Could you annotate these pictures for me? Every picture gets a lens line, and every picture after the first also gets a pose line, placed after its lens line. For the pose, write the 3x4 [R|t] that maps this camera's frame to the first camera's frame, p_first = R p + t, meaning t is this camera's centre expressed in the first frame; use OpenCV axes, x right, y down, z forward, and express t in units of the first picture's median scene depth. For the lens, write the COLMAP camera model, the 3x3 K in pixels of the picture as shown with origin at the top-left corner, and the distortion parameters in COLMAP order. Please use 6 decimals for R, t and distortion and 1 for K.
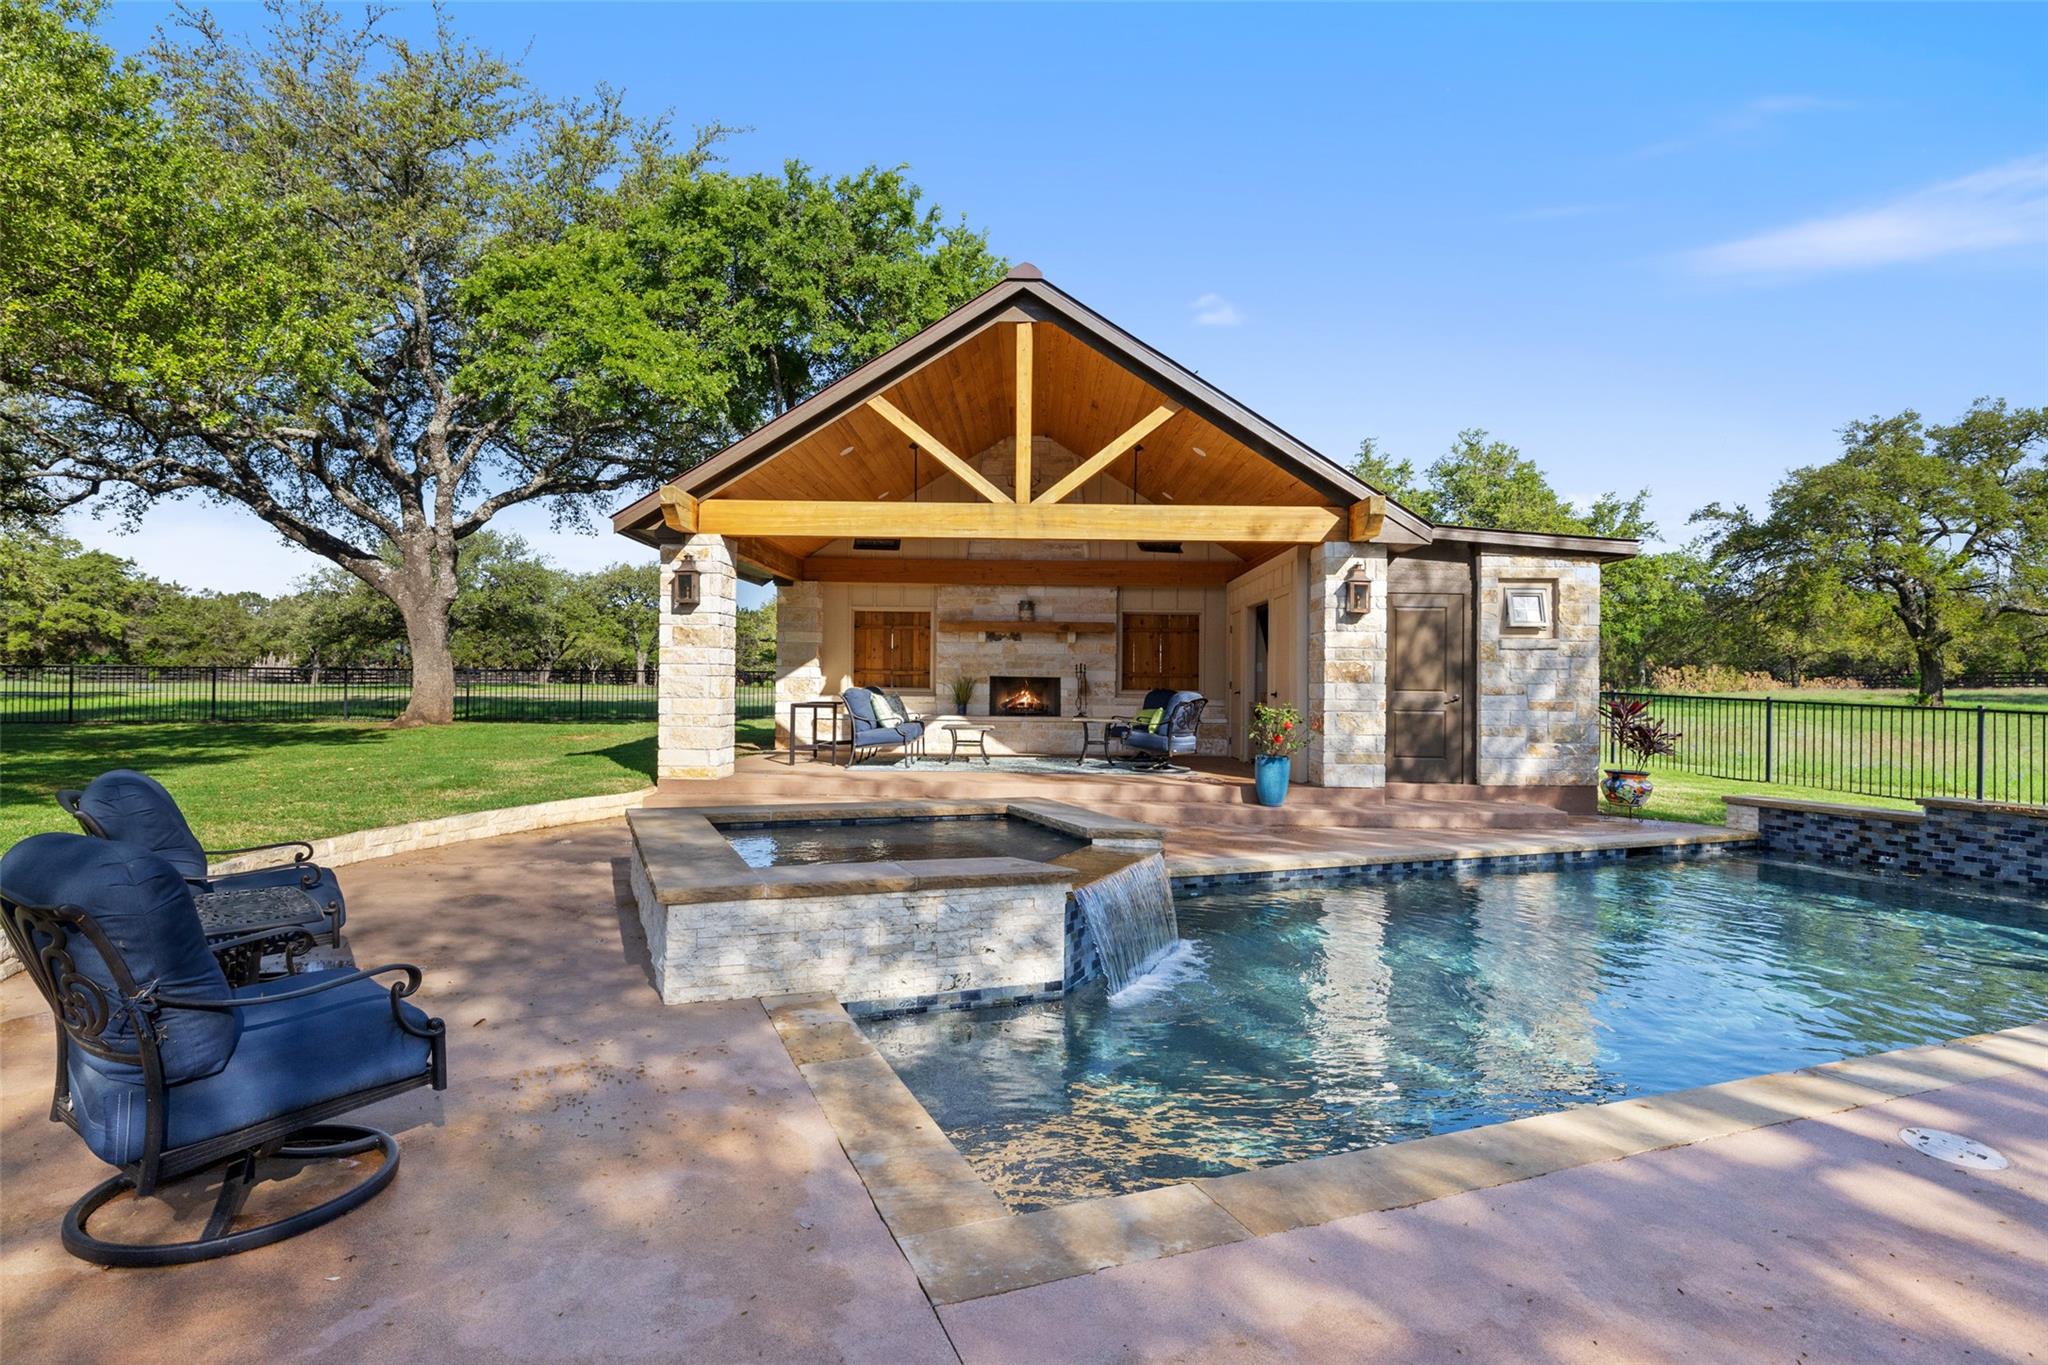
lens RADIAL K [[1082.3, 0, 1021.3], [0, 1082.3, 680.3], [0, 0, 1]] dist [-0.005540, 0.000121]
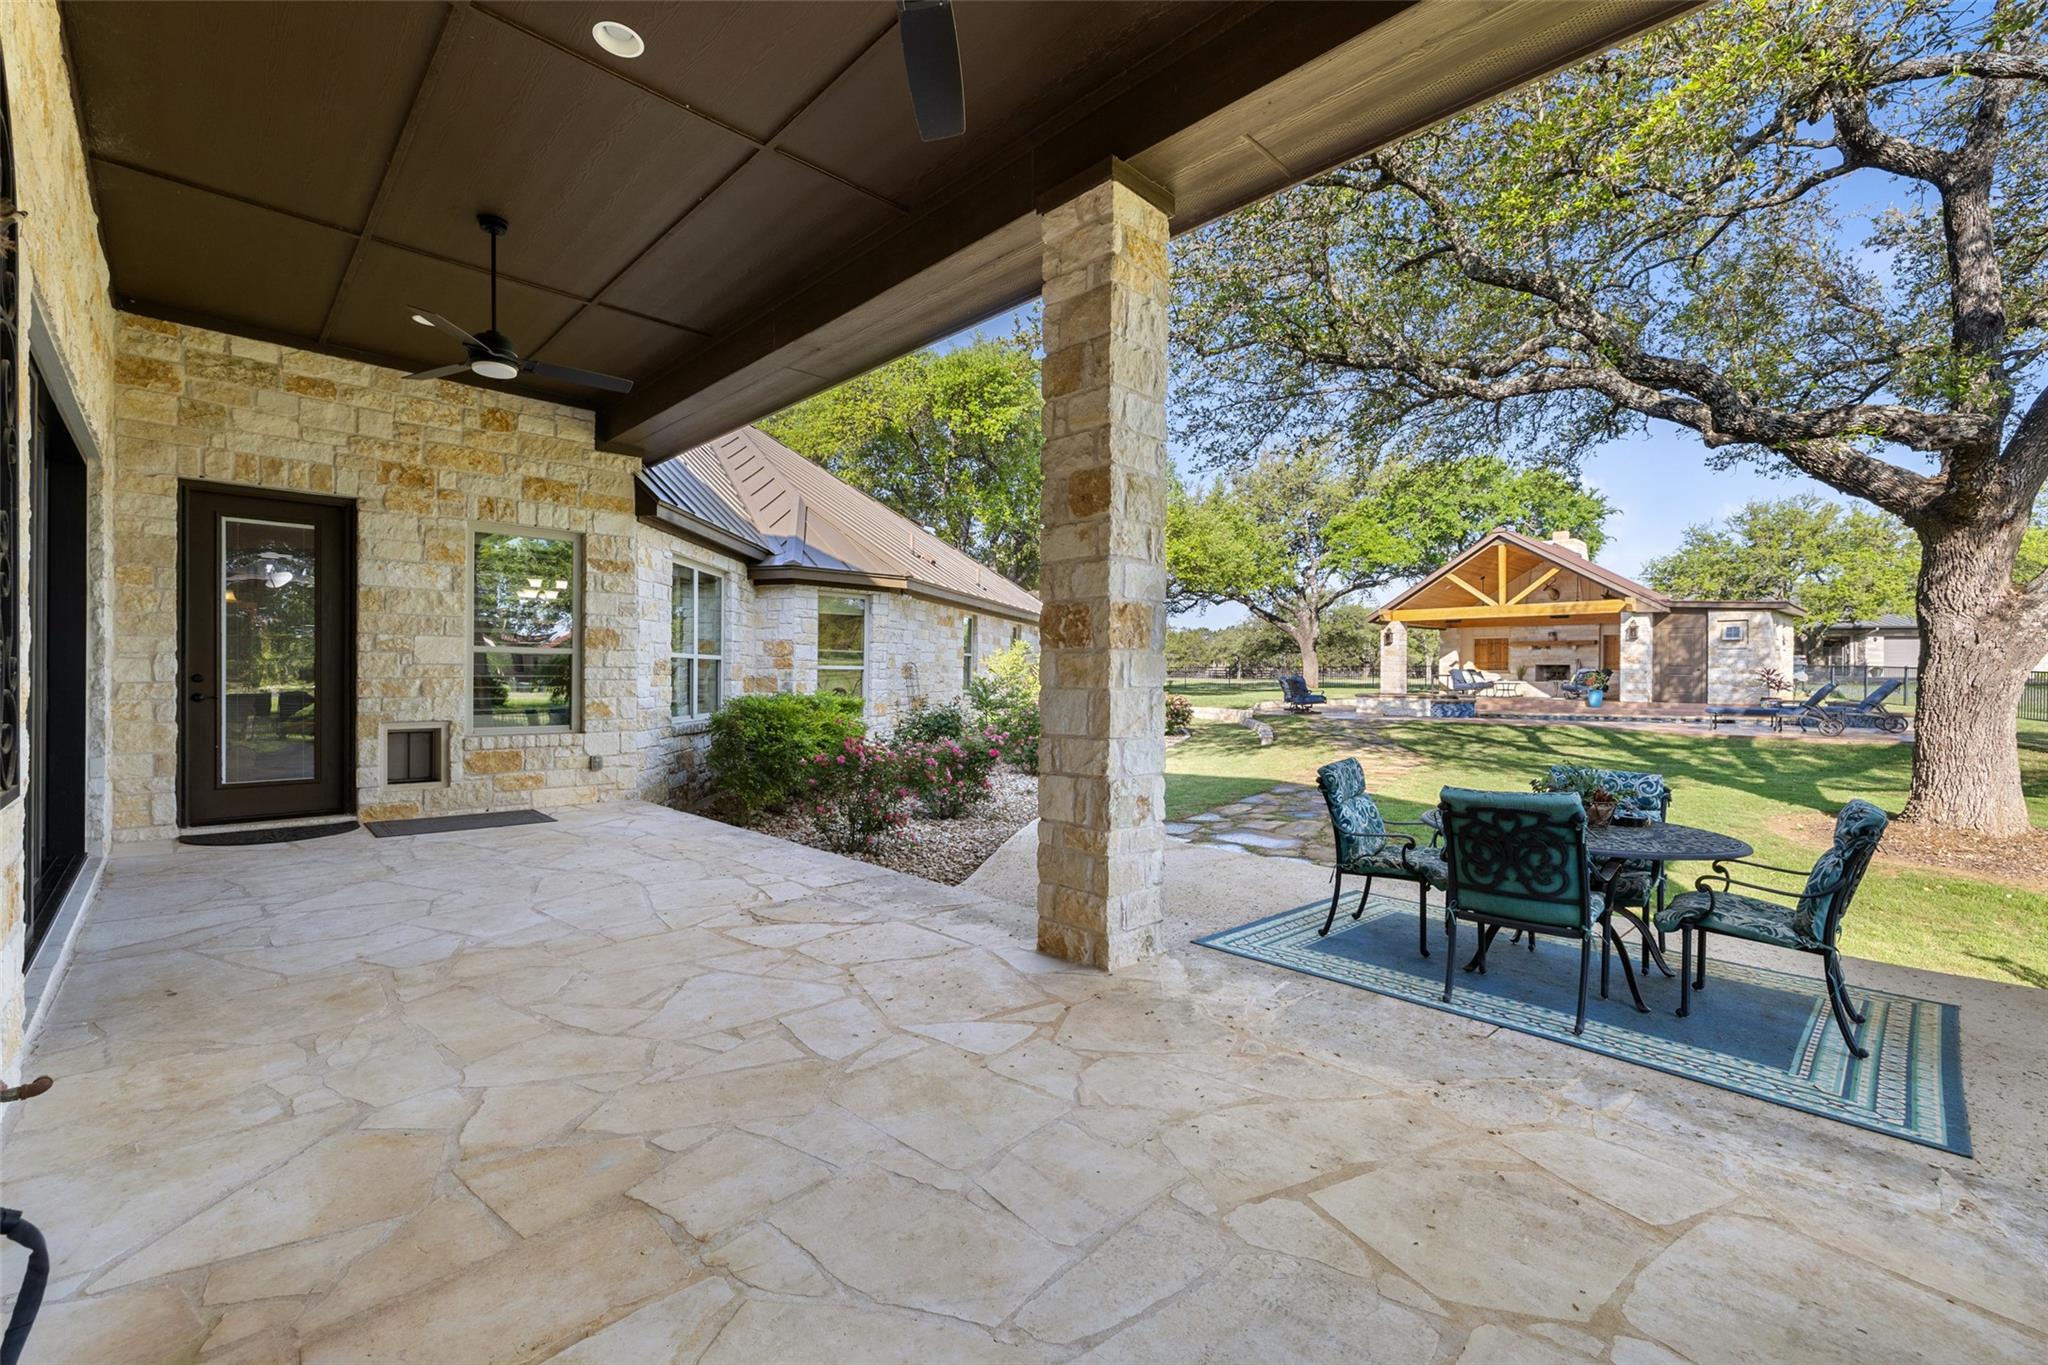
lens RADIAL K [[865.7, 0, 1038.6], [0, 865.7, 676.5], [0, 0, 1]] dist [-0.000515, -0.000450]
pose [[0.706782, -0.005041, -0.707414, 0.791473], [0.002144, 0.999985, -0.004984, 0.042547], [0.707429, 0.002006, 0.706782, -1.597372]]
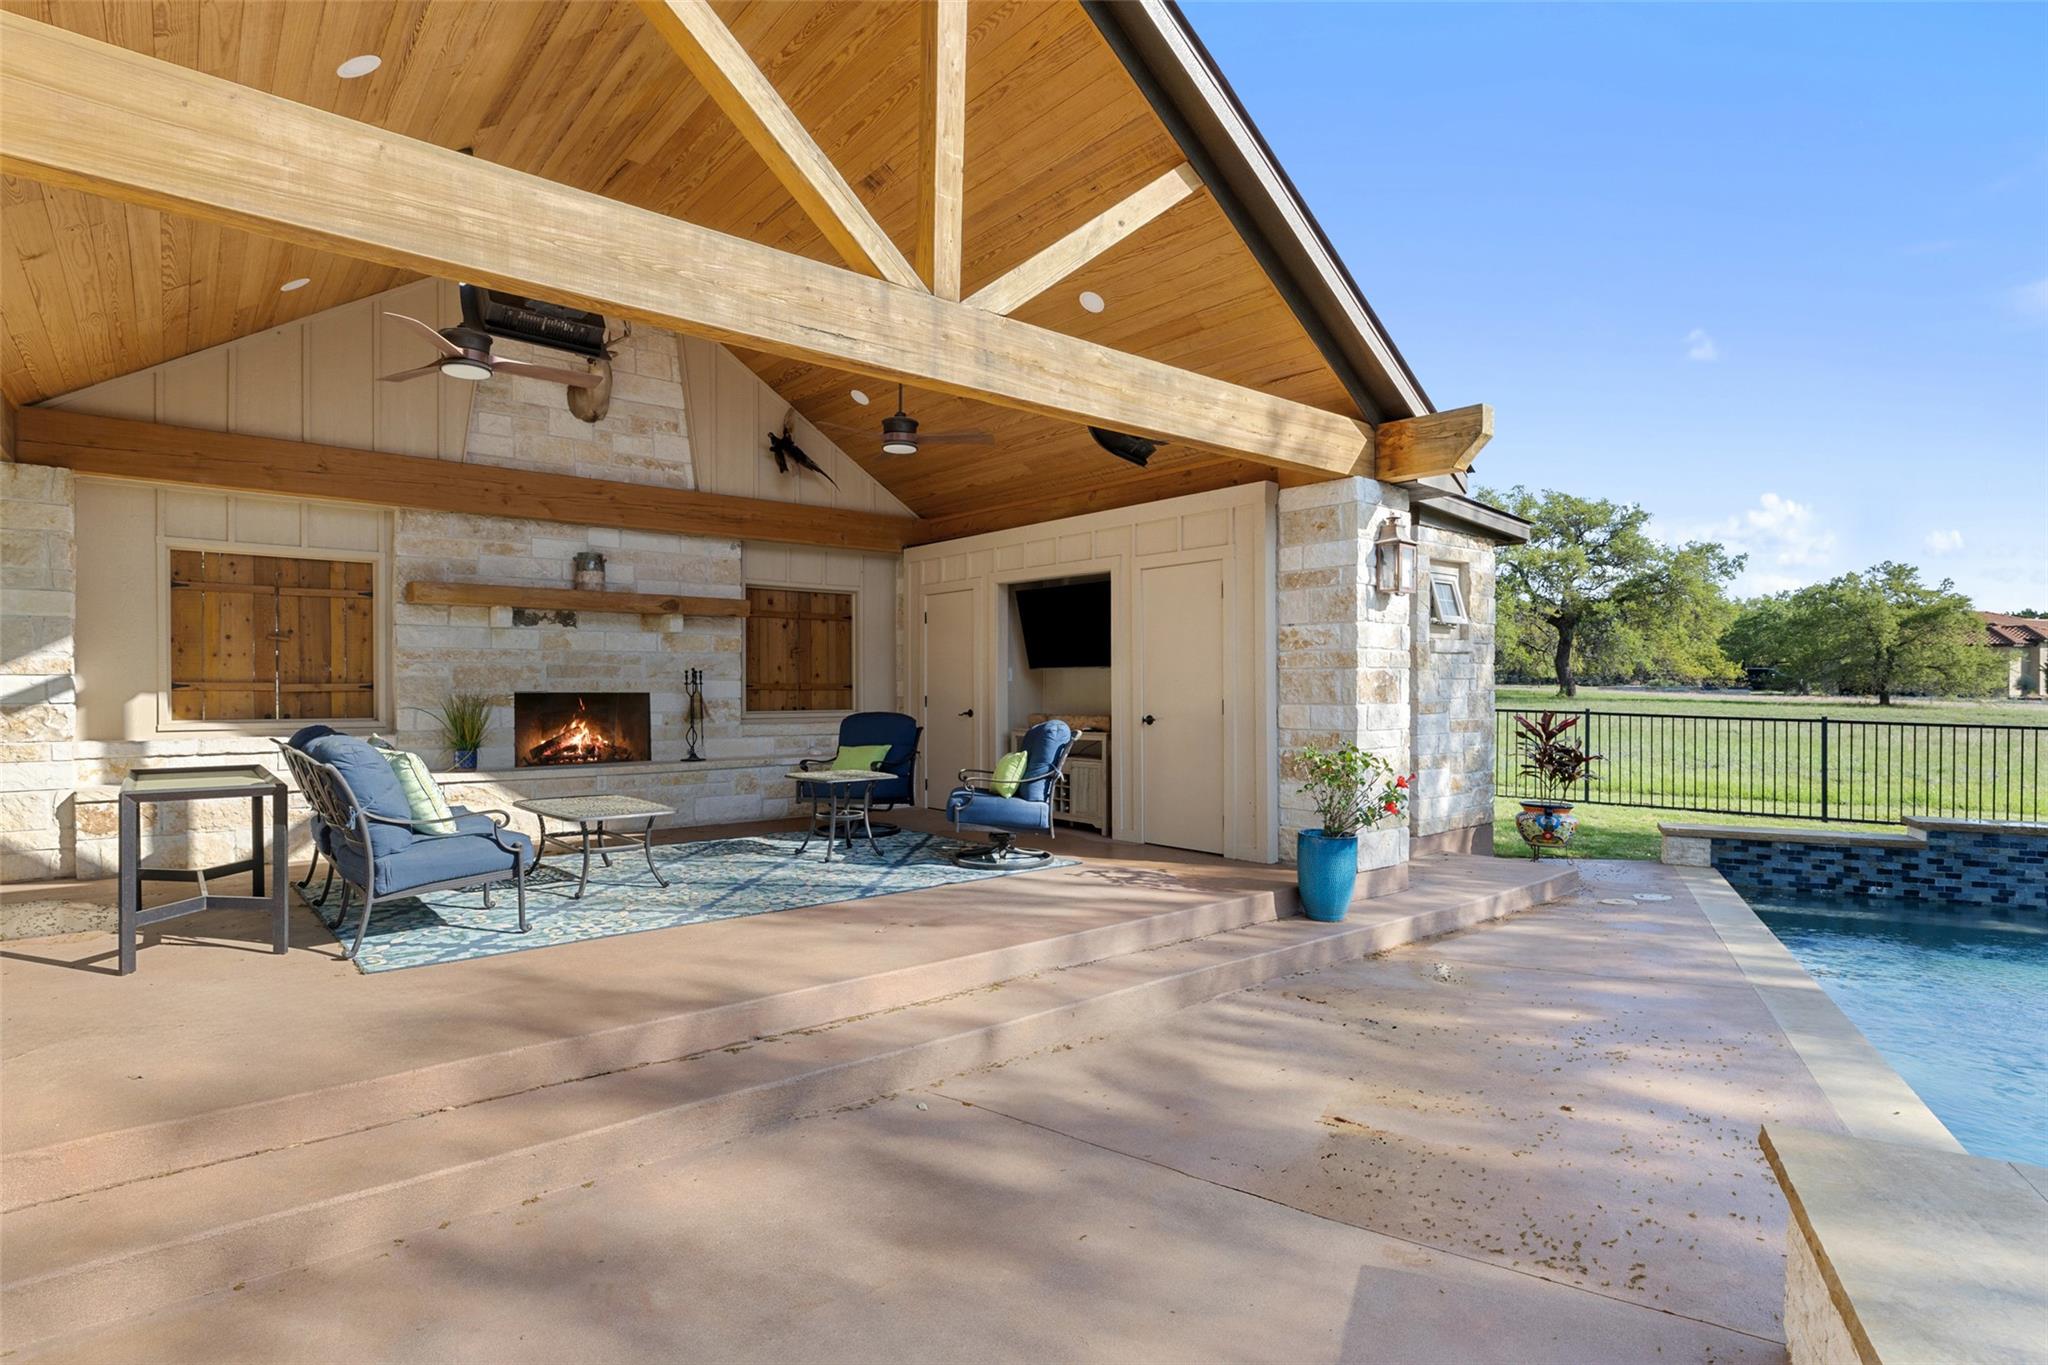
lens RADIAL K [[1020.6, 0, 1028.0], [0, 1020.6, 688.2], [0, 0, 1]] dist [-0.003913, -0.000195]
pose [[0.755559, -0.013305, 0.654945, -0.243822], [0.006661, 0.999898, 0.012629, -0.015581], [-0.655046, -0.005179, 0.755571, 0.687628]]
